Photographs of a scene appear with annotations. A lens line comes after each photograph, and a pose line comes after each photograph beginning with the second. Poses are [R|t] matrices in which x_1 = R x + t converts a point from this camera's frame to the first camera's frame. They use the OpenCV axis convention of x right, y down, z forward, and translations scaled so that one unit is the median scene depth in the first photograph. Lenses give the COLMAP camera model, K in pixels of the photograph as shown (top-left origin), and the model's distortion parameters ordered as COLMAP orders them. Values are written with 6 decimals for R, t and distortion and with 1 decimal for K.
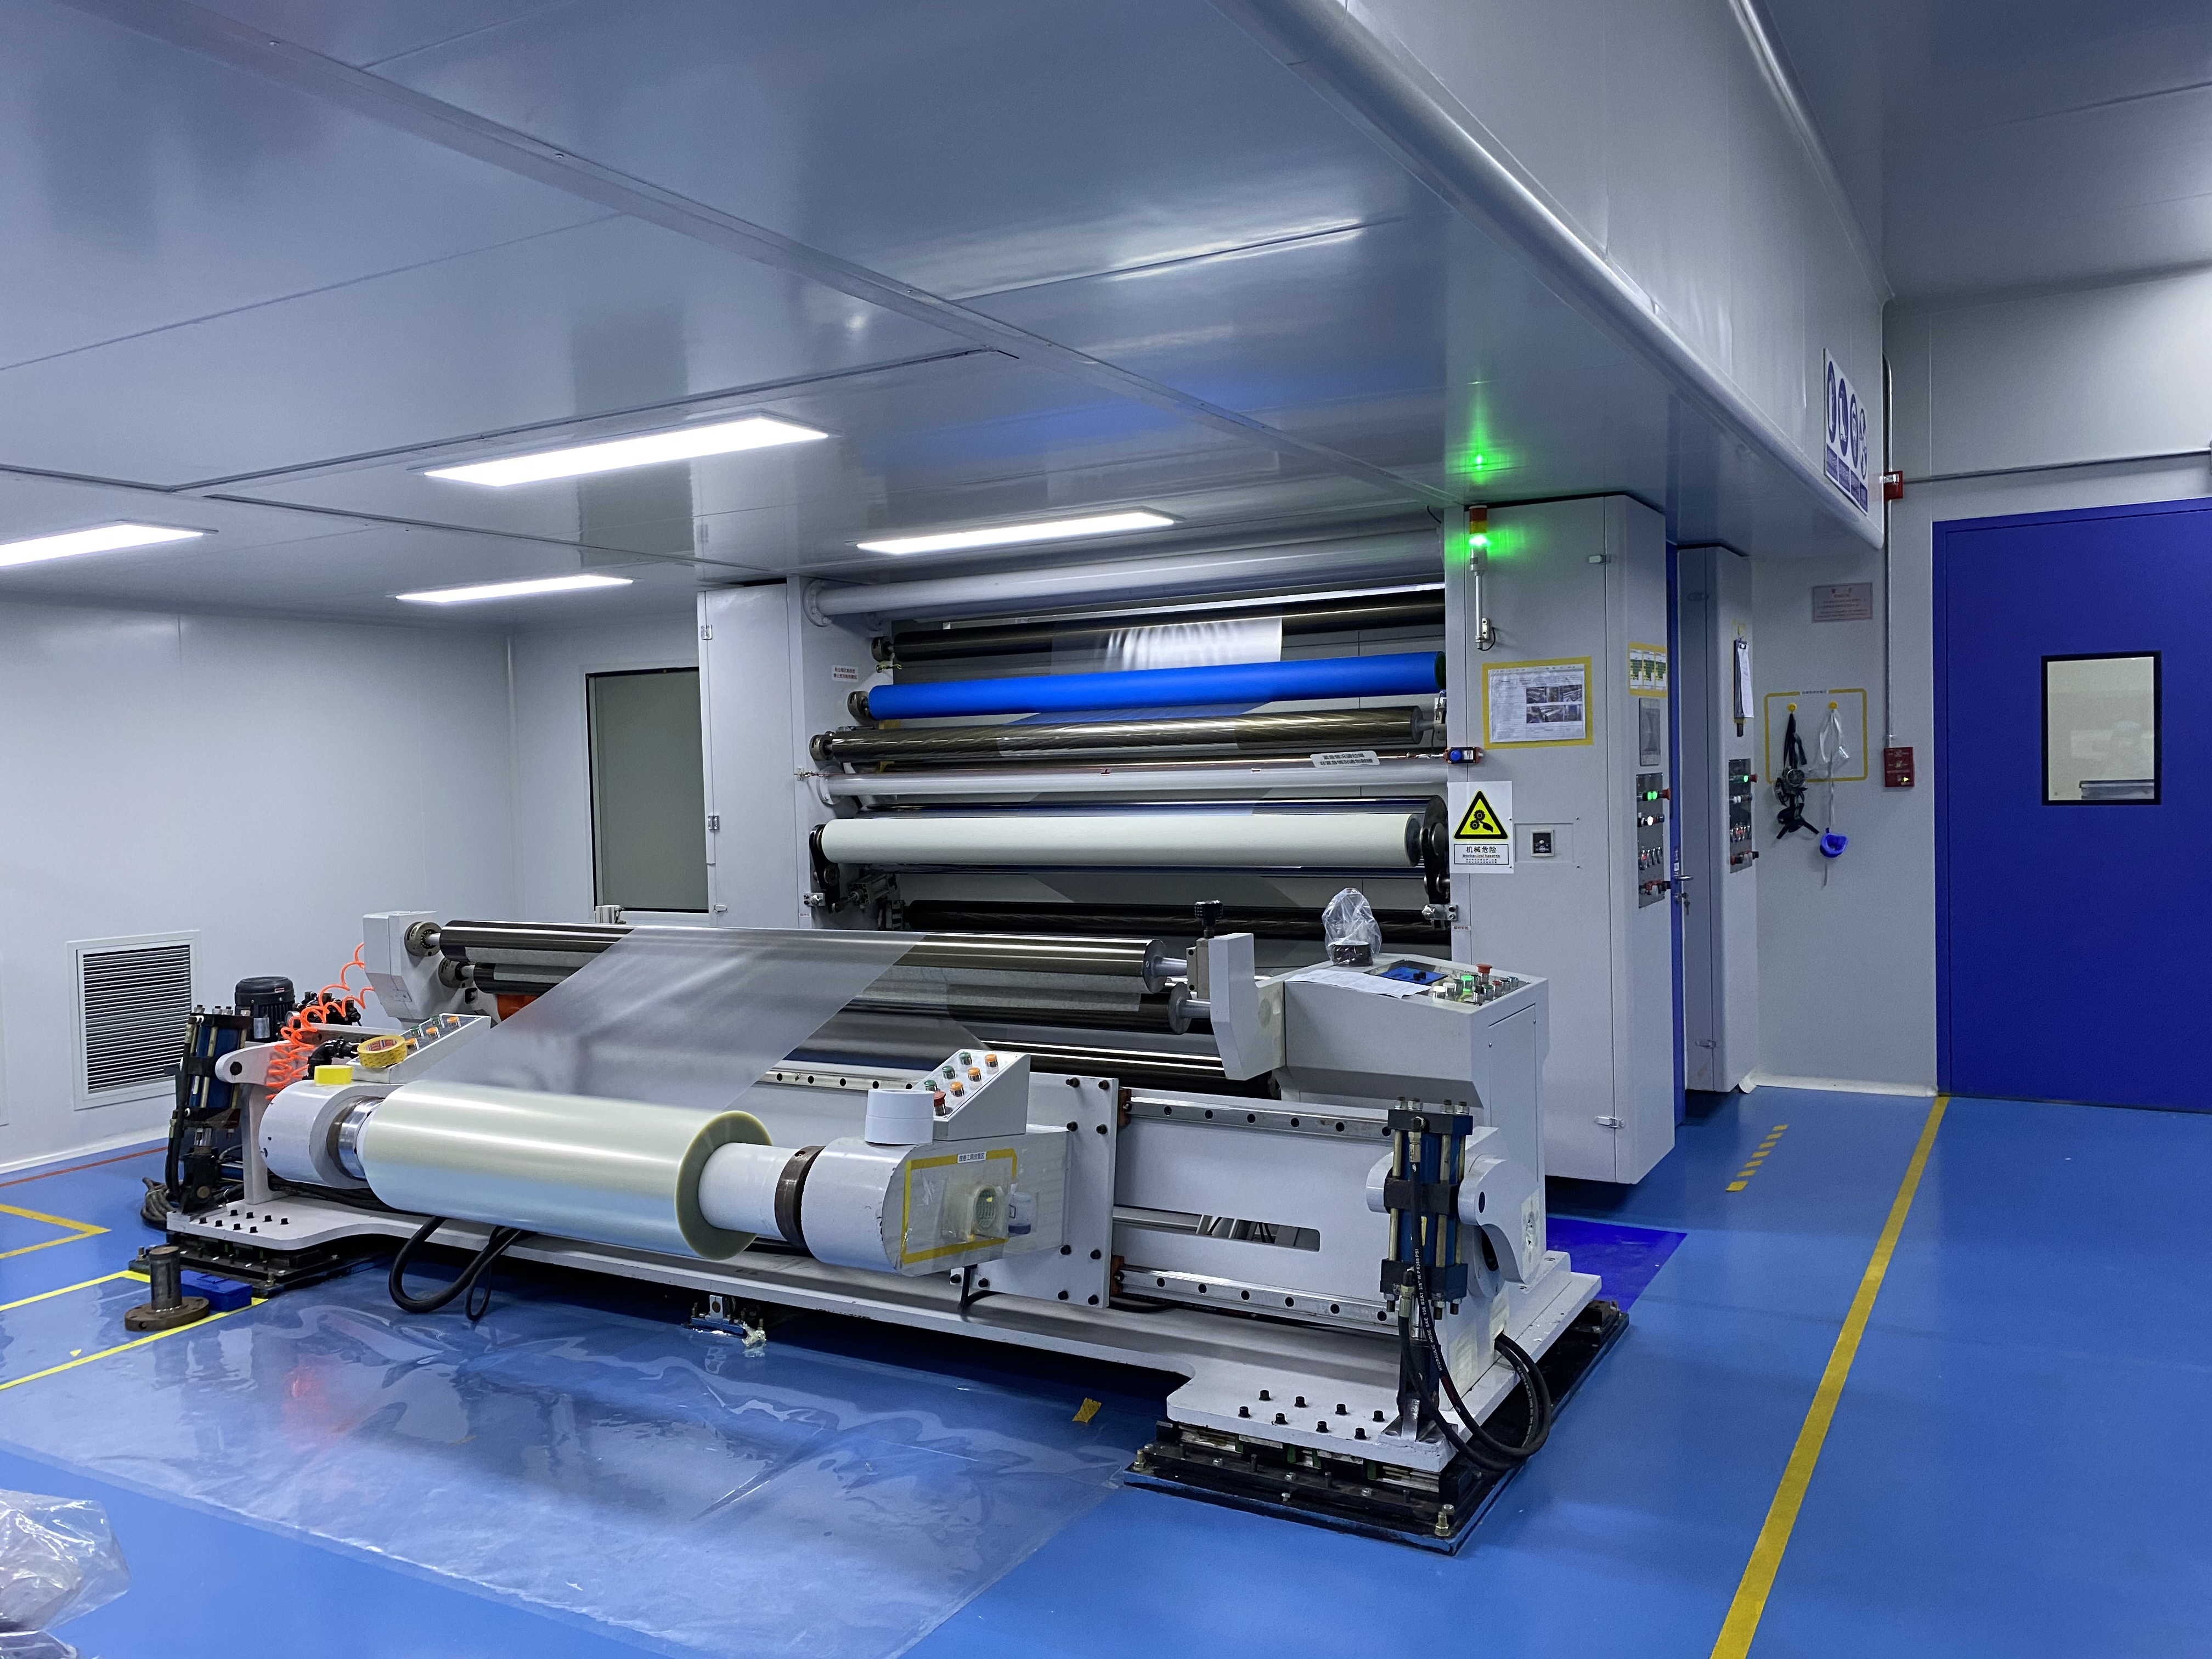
lens RADIAL K [[1684.2, 0, 1106.0], [0, 1684.2, 829.5], [0, 0, 1]] dist [0.086673, -0.158351]
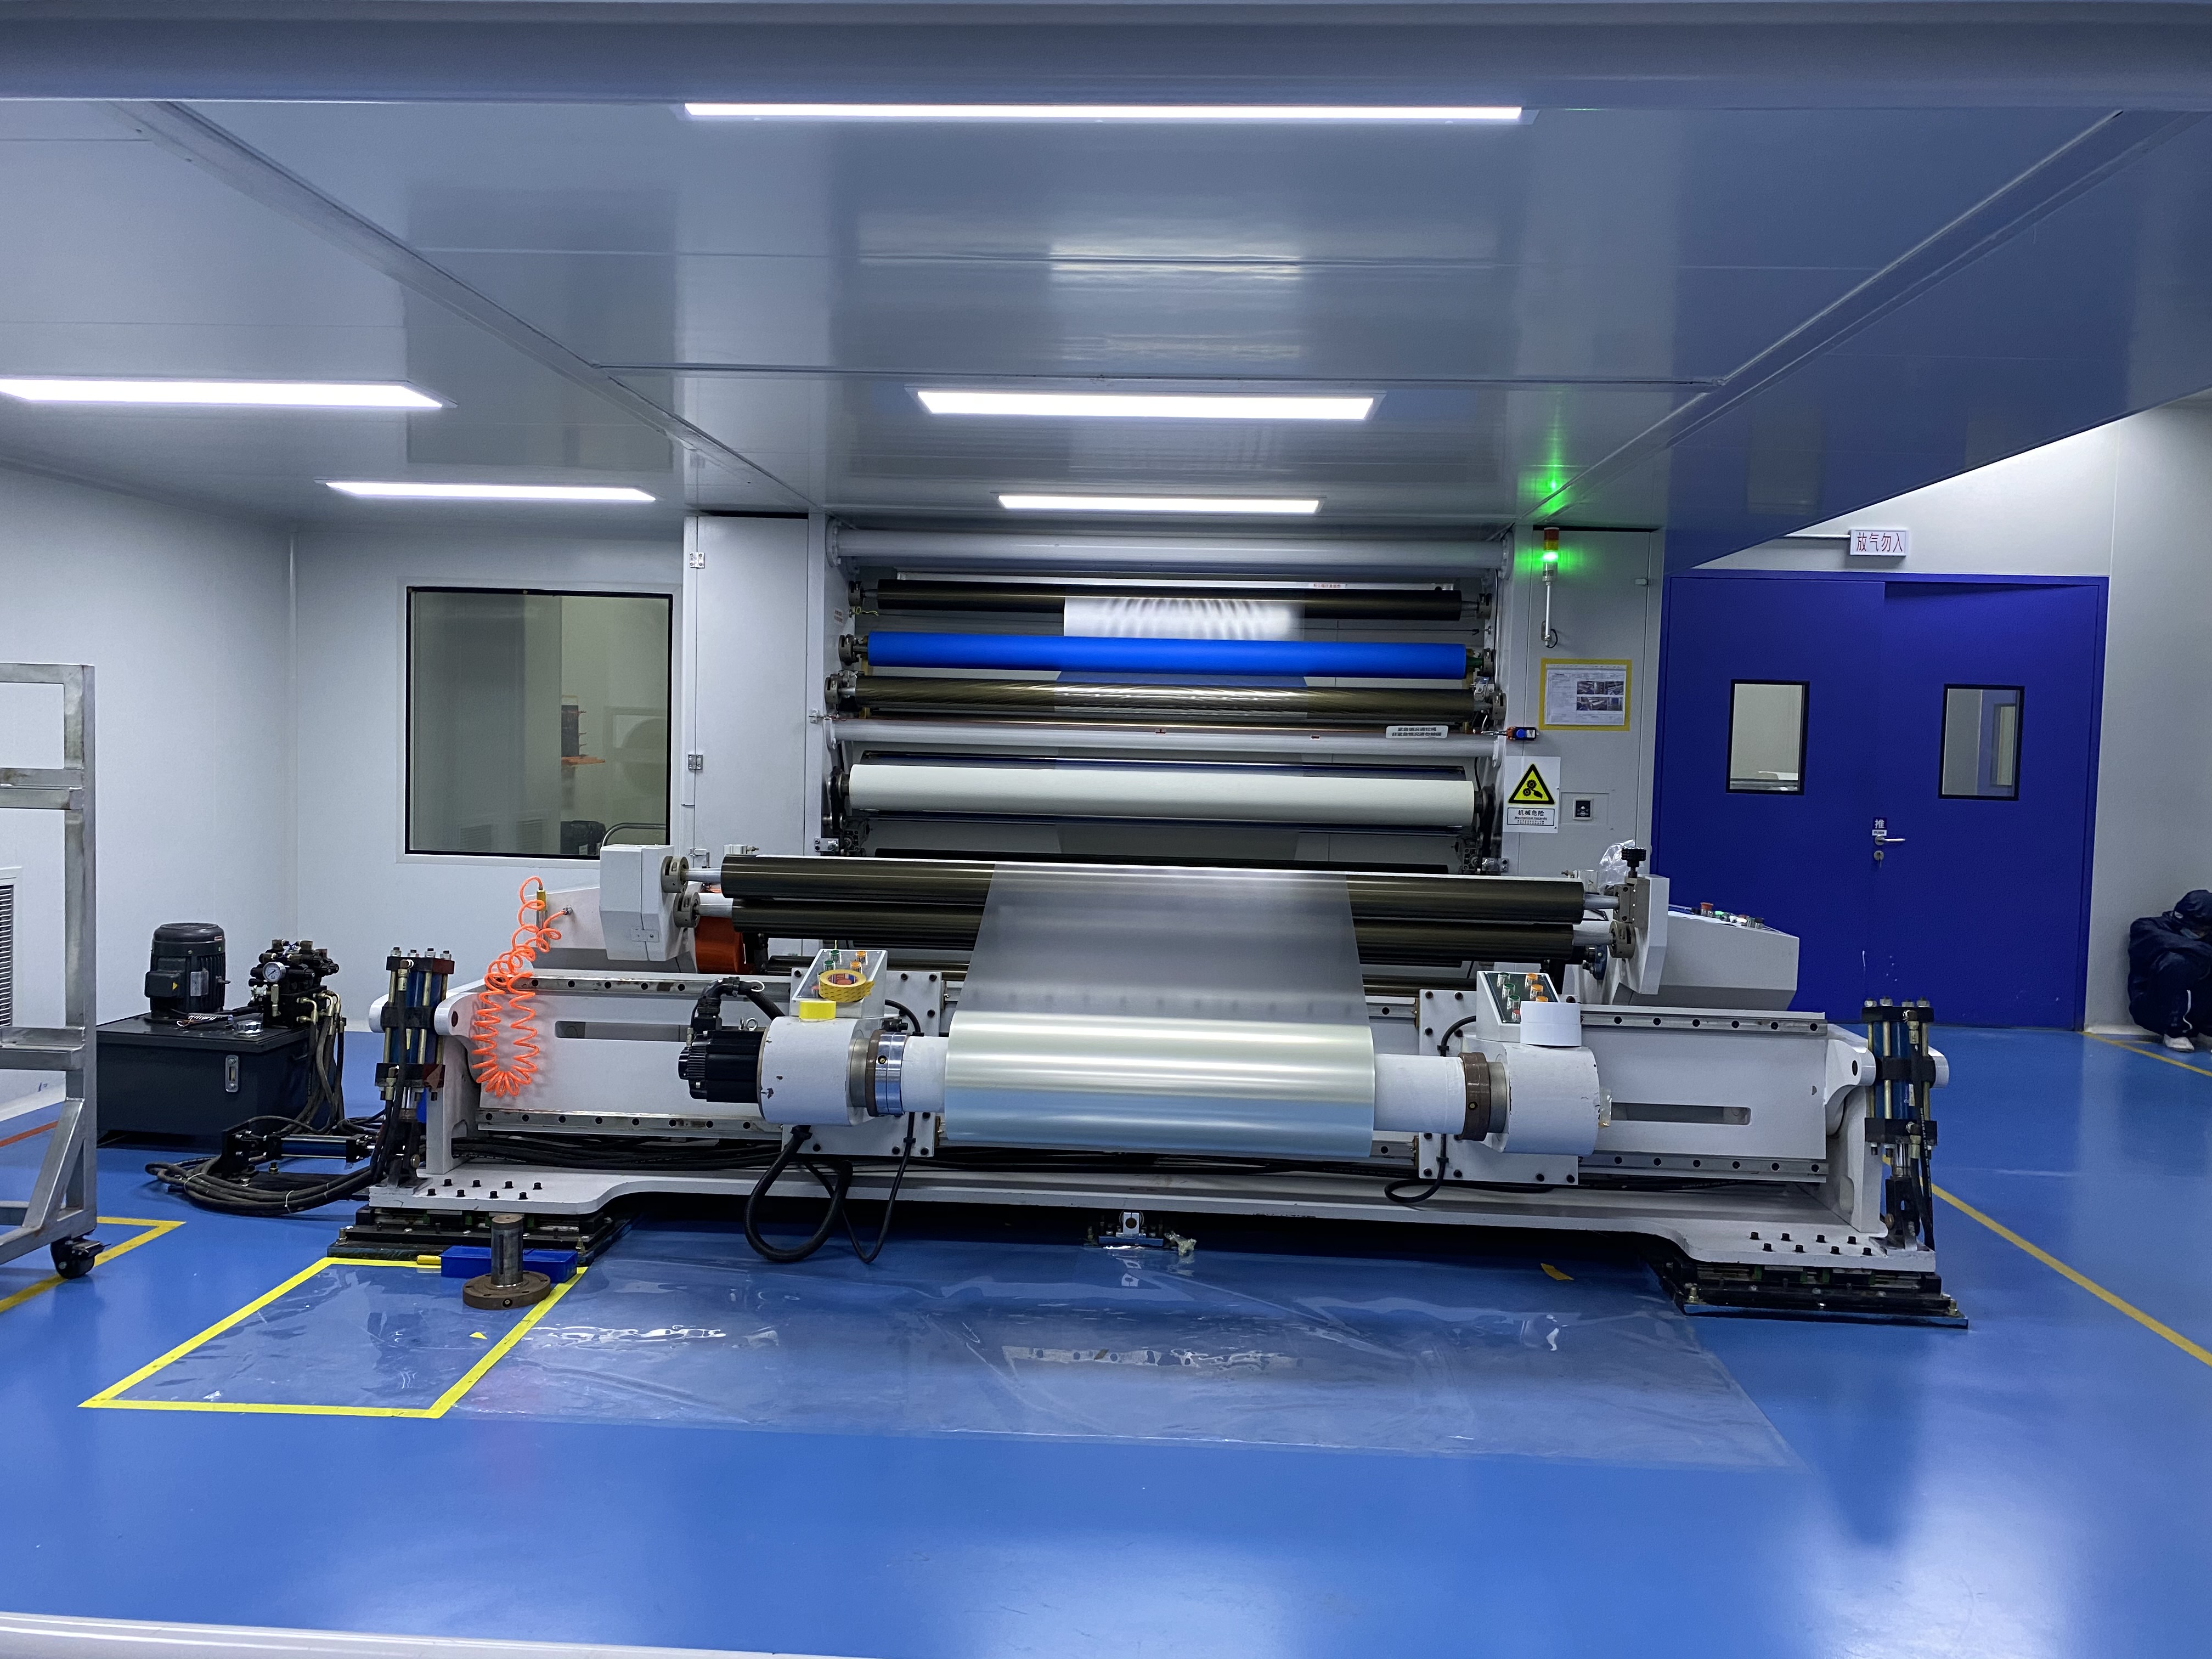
lens RADIAL K [[1684.2, 0, 1106.0], [0, 1684.2, 829.5], [0, 0, 1]] dist [0.086673, -0.158351]
pose [[0.888541, 0.025241, 0.458102, -0.601120], [-0.032758, 0.999427, 0.008470, 0.023526], [-0.457626, -0.022532, 0.888859, 0.066524]]
